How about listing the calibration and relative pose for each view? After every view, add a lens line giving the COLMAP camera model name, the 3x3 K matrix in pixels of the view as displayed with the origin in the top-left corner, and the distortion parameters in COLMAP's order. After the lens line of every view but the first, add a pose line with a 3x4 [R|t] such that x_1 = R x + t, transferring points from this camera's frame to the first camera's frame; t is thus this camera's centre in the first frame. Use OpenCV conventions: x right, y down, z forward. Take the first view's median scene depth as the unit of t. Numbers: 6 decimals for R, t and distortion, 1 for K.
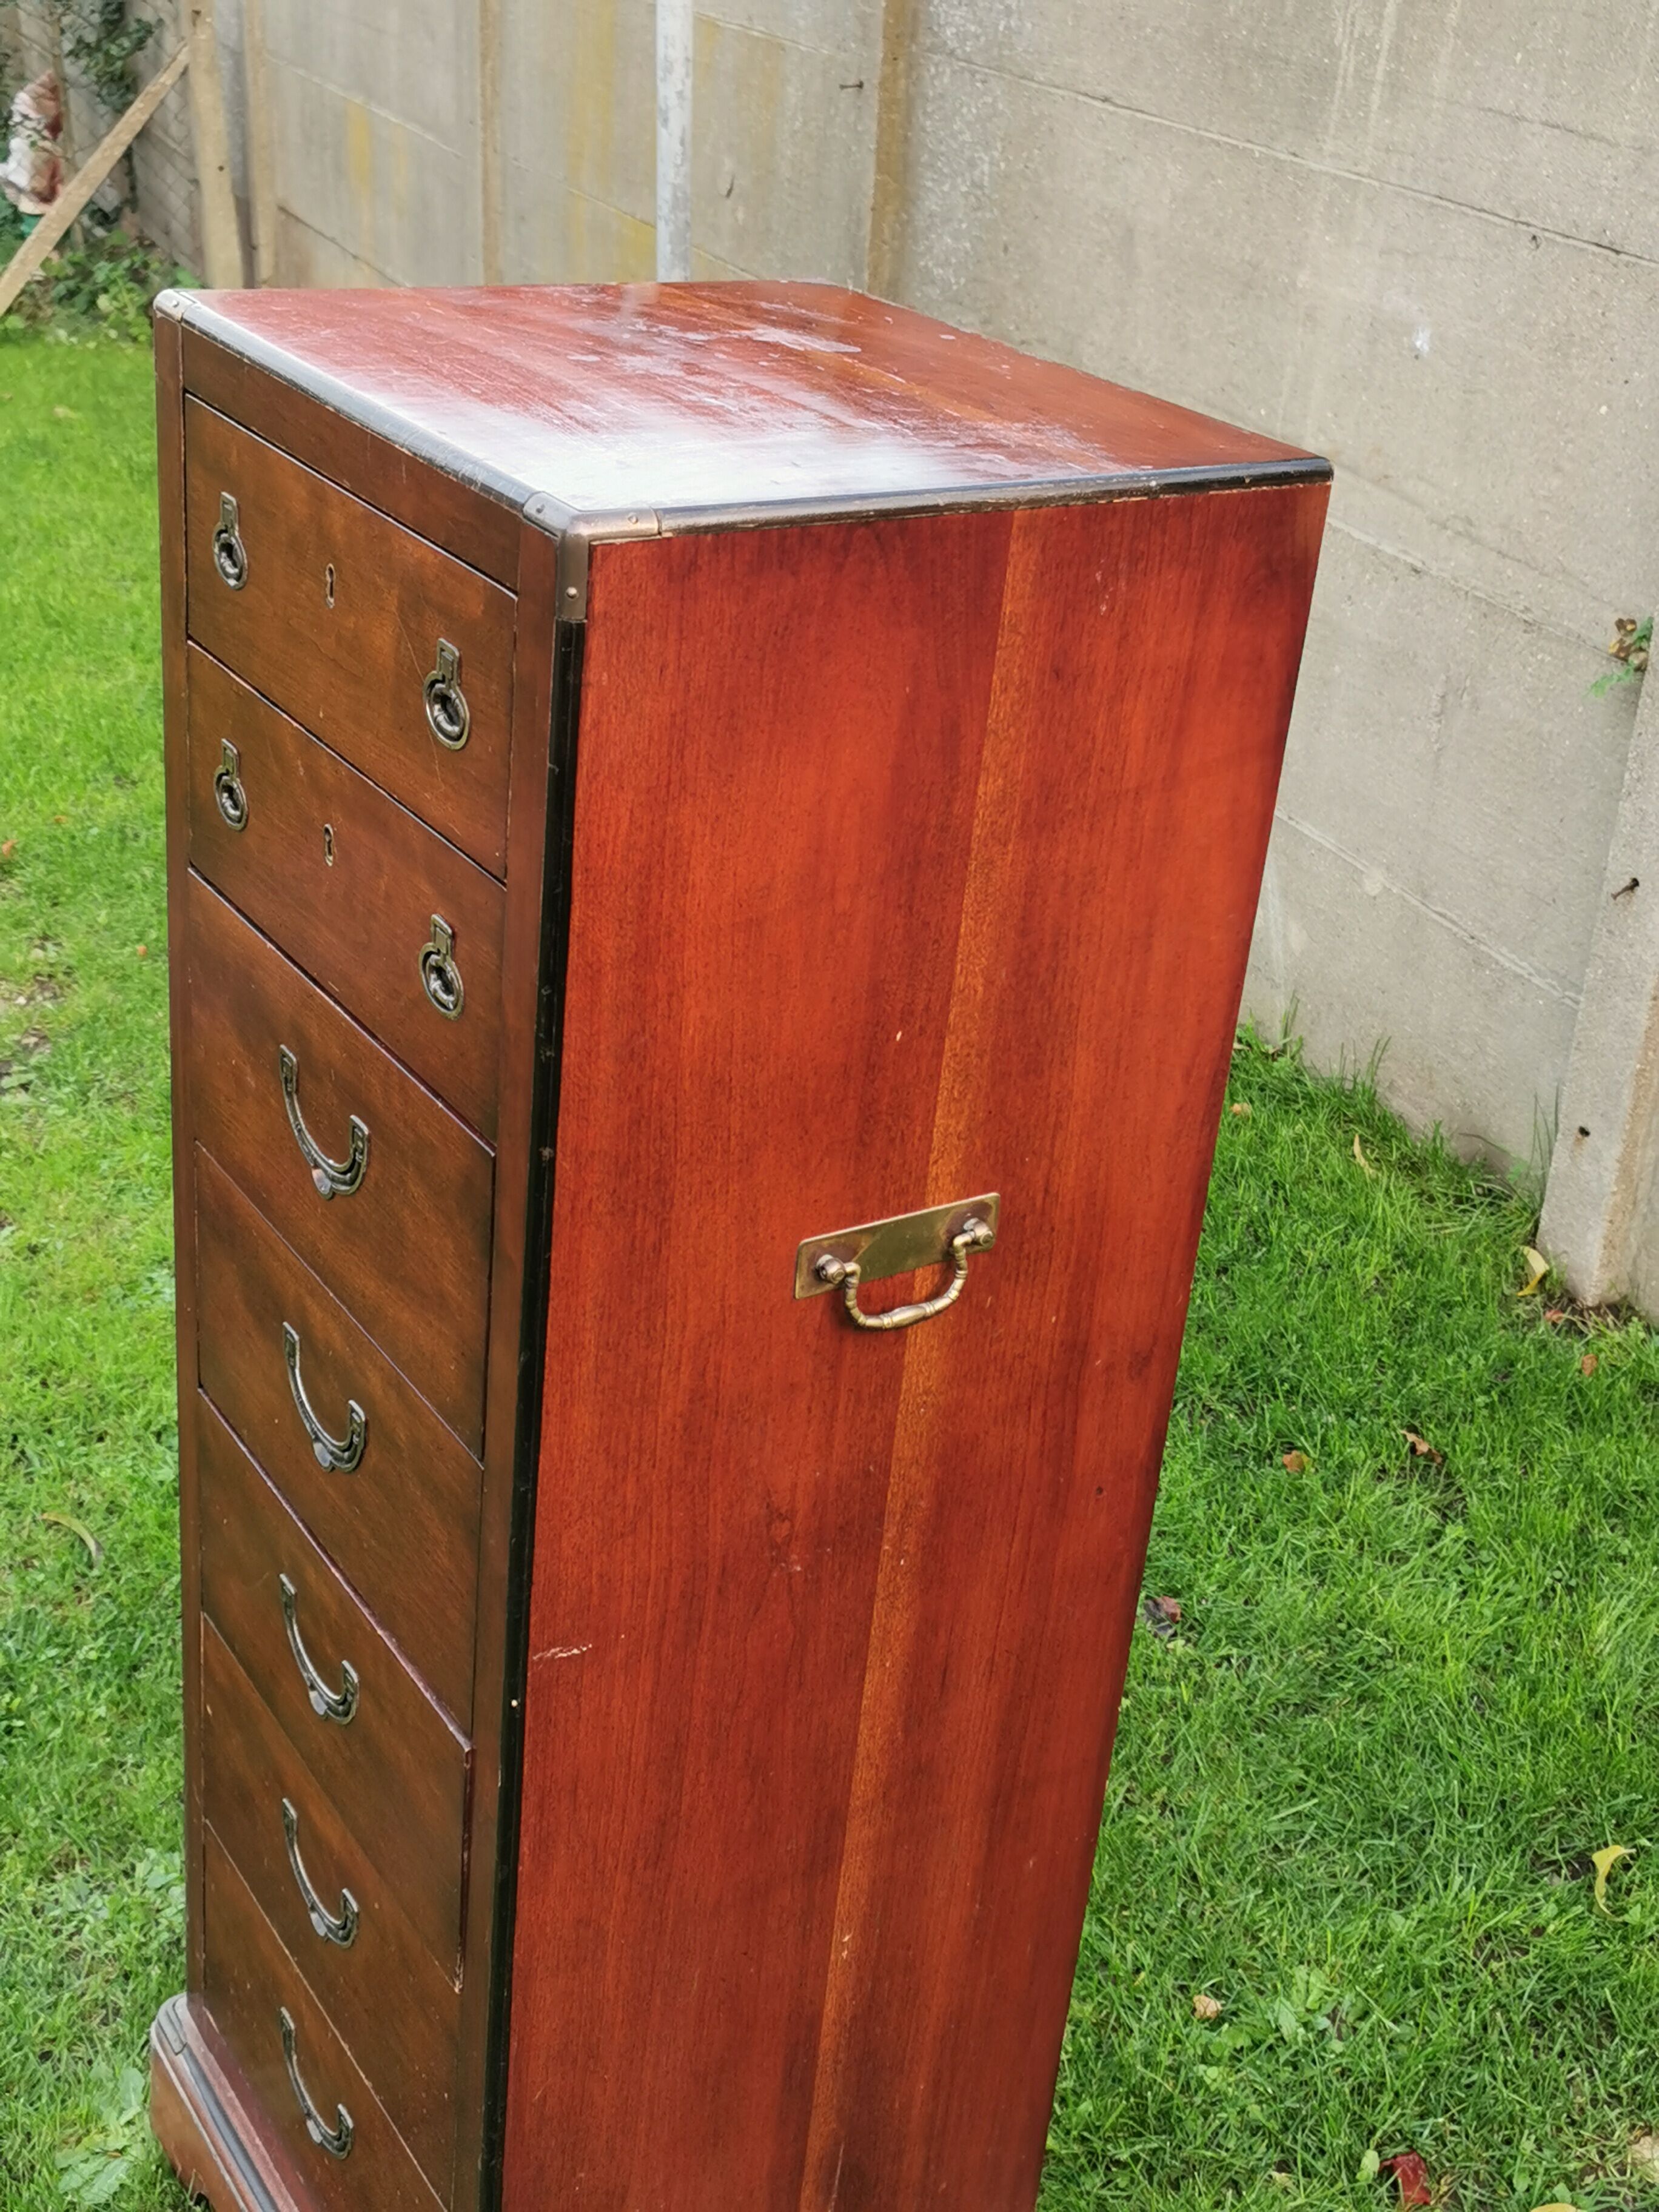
lens RADIAL K [[2708.2, 0, 829.5], [0, 2708.2, 1106.0], [0, 0, 1]] dist [0.050398, 0.027213]
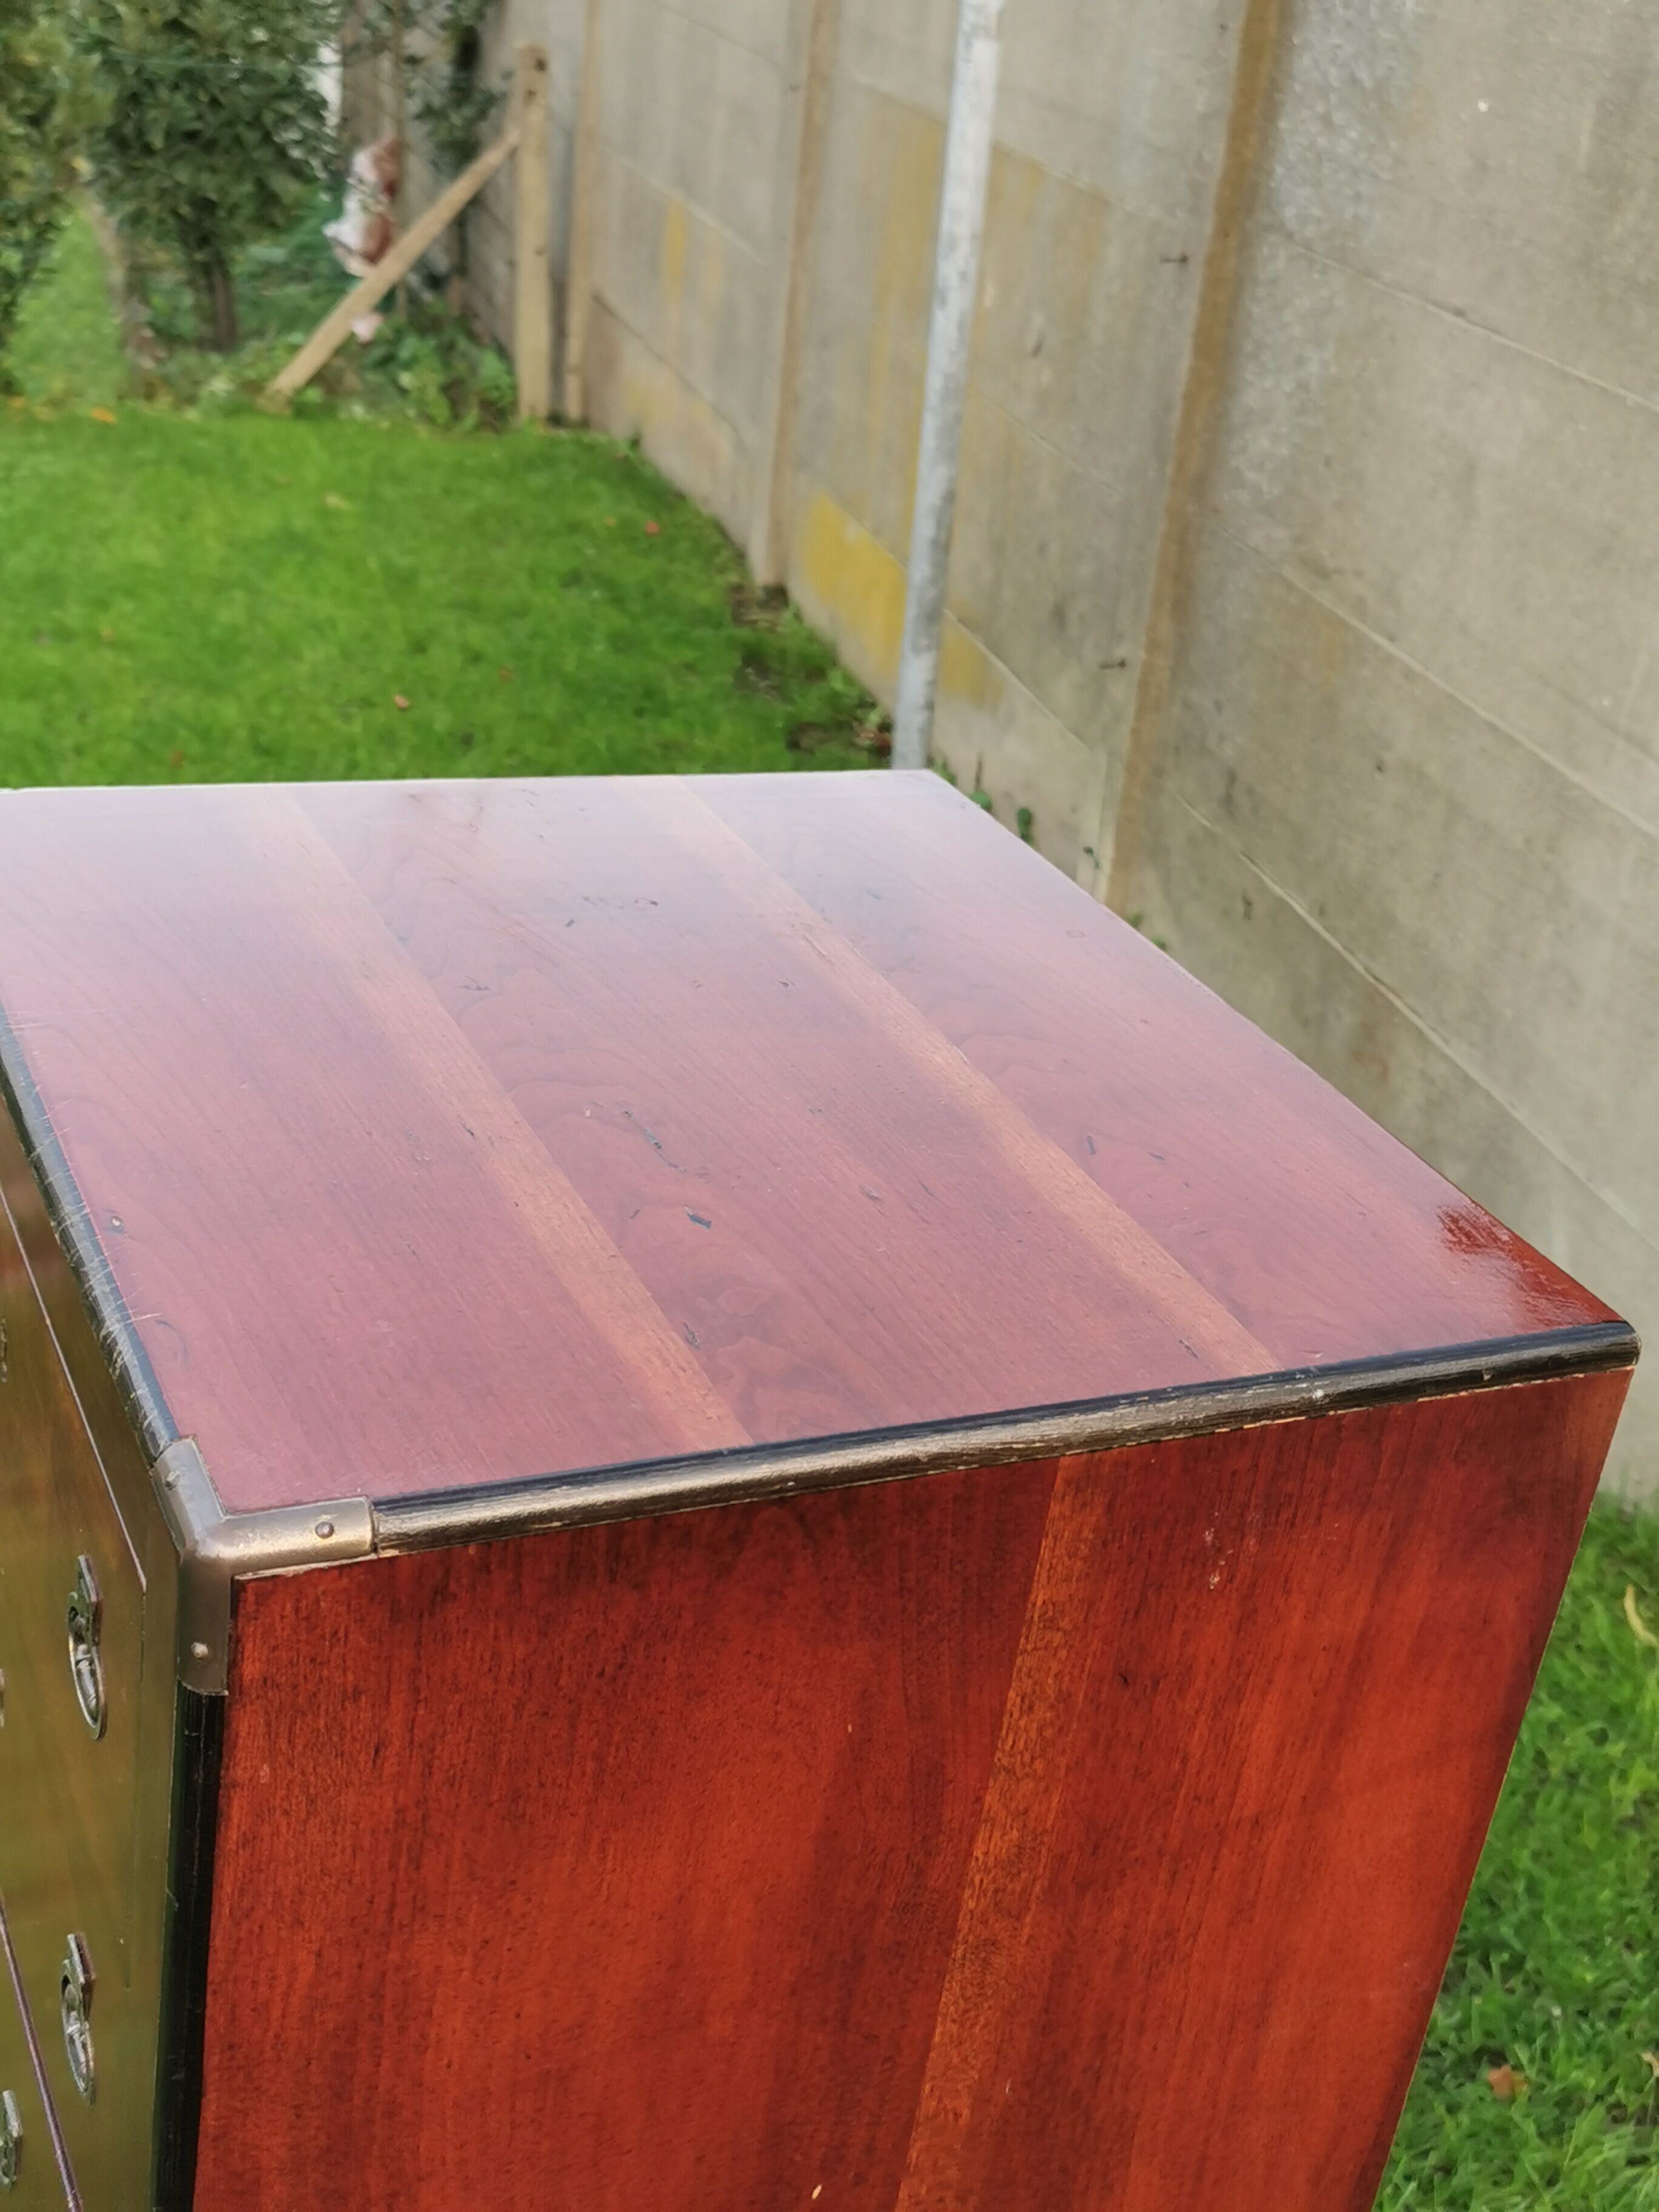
lens RADIAL K [[2727.0, 0, 822.6], [0, 2727.0, 1103.6], [0, 0, 1]] dist [-0.007311, 0.188357]
pose [[0.988412, 0.106728, -0.107938, 0.061254], [-0.108801, 0.993972, -0.013484, -0.236521], [0.105848, 0.025071, 0.994066, 0.350725]]
